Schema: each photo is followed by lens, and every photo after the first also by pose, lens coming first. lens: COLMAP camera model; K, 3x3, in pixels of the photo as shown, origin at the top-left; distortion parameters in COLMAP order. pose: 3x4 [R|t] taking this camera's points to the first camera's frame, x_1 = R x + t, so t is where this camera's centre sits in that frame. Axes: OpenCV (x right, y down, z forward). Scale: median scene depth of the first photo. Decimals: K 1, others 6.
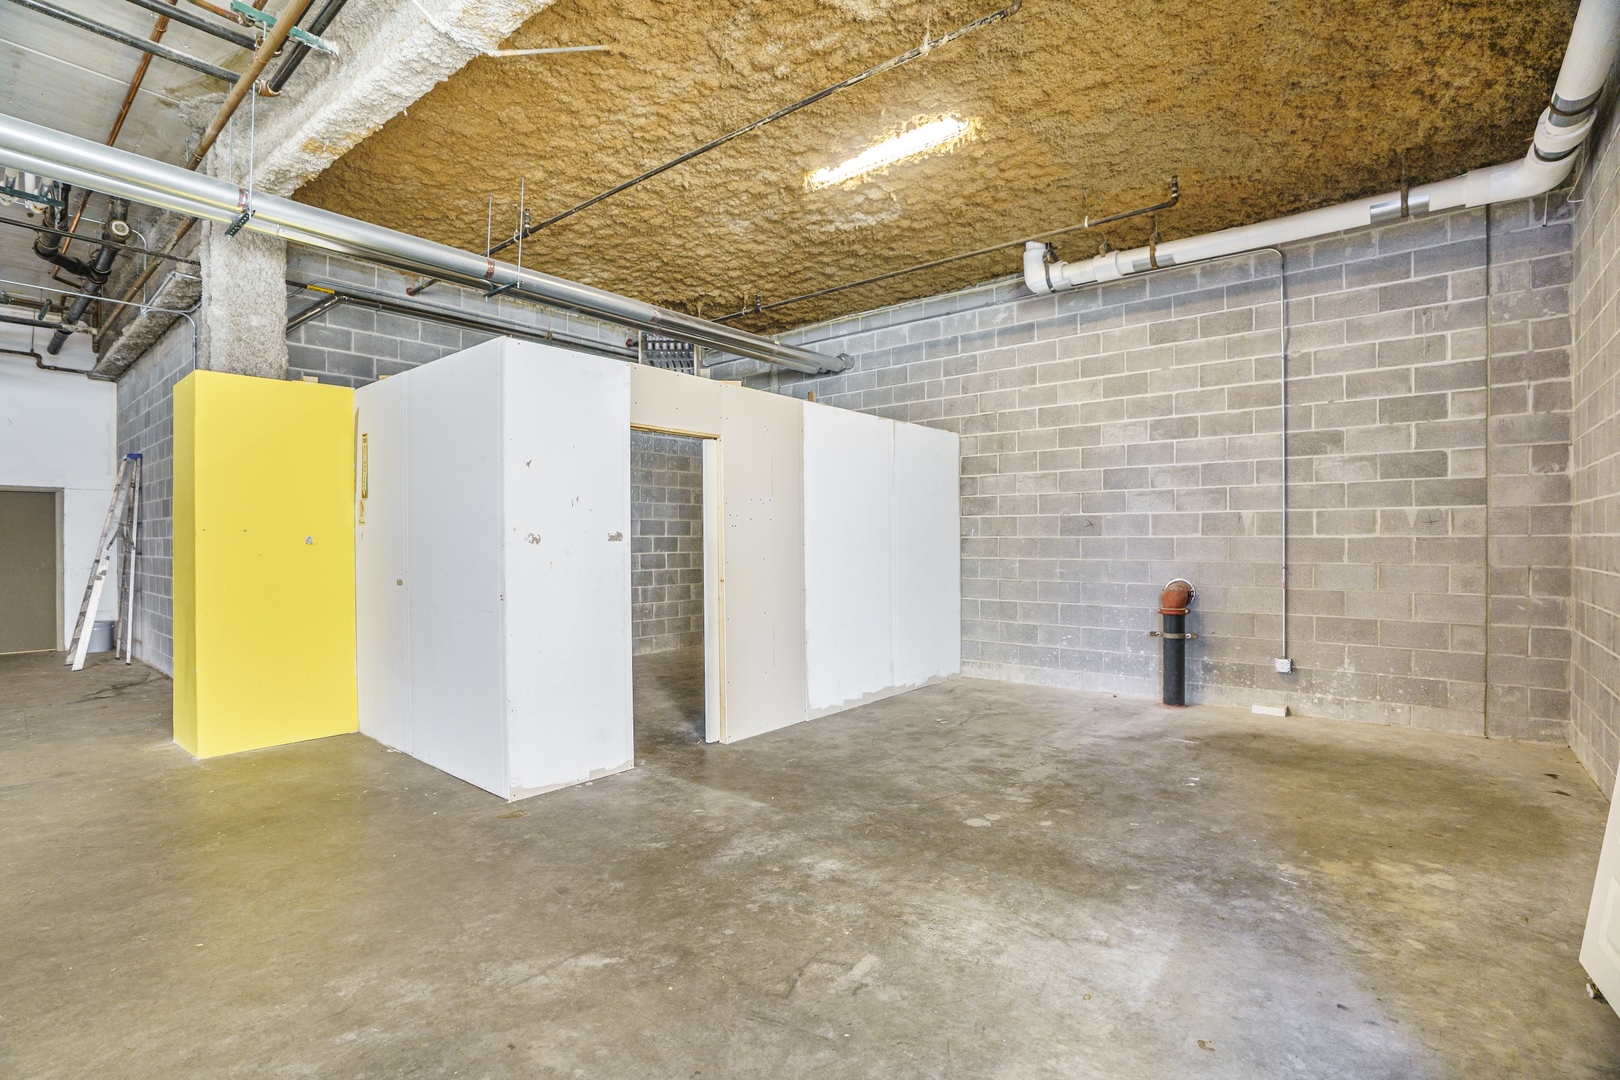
lens RADIAL K [[762.2, 0, 783.7], [0, 762.2, 547.3], [0, 0, 1]] dist [-0.001014, 0.000308]
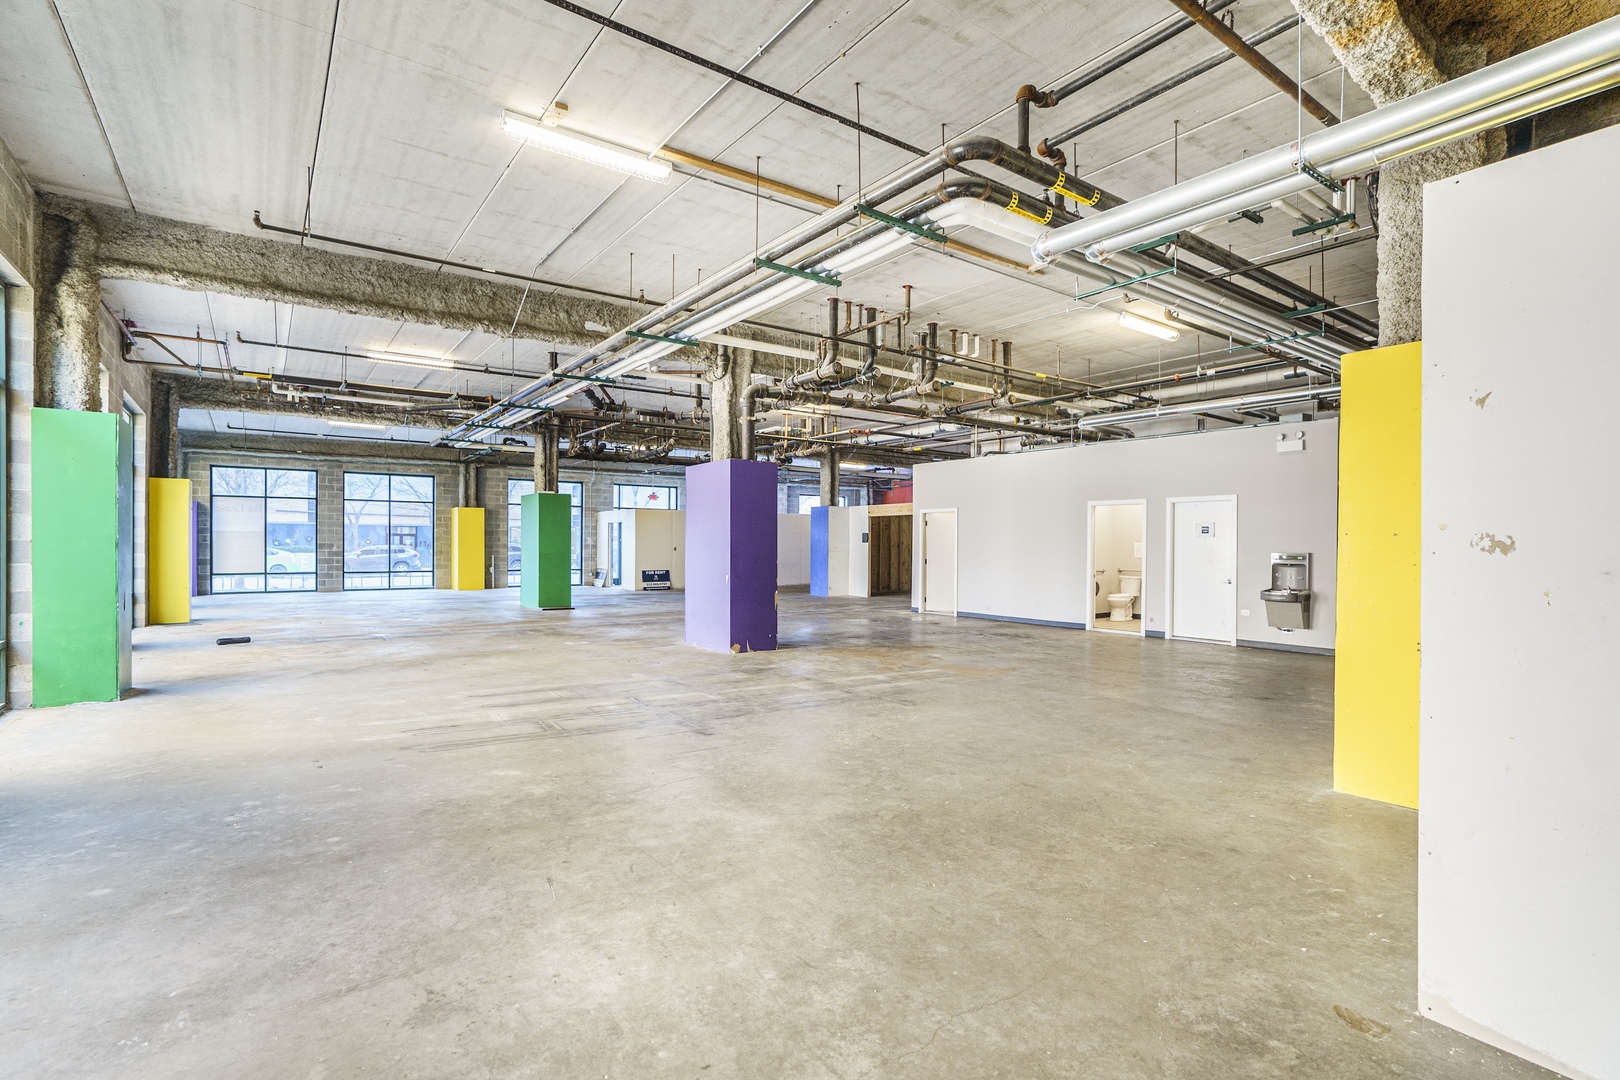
lens RADIAL K [[762.2, 0, 783.7], [0, 762.2, 547.3], [0, 0, 1]] dist [-0.001014, 0.000308]
pose [[-0.220607, 0.003490, -0.975356, 0.341847], [-0.007856, 0.999955, 0.005355, -0.009697], [0.975331, 0.008843, -0.220570, 0.782536]]
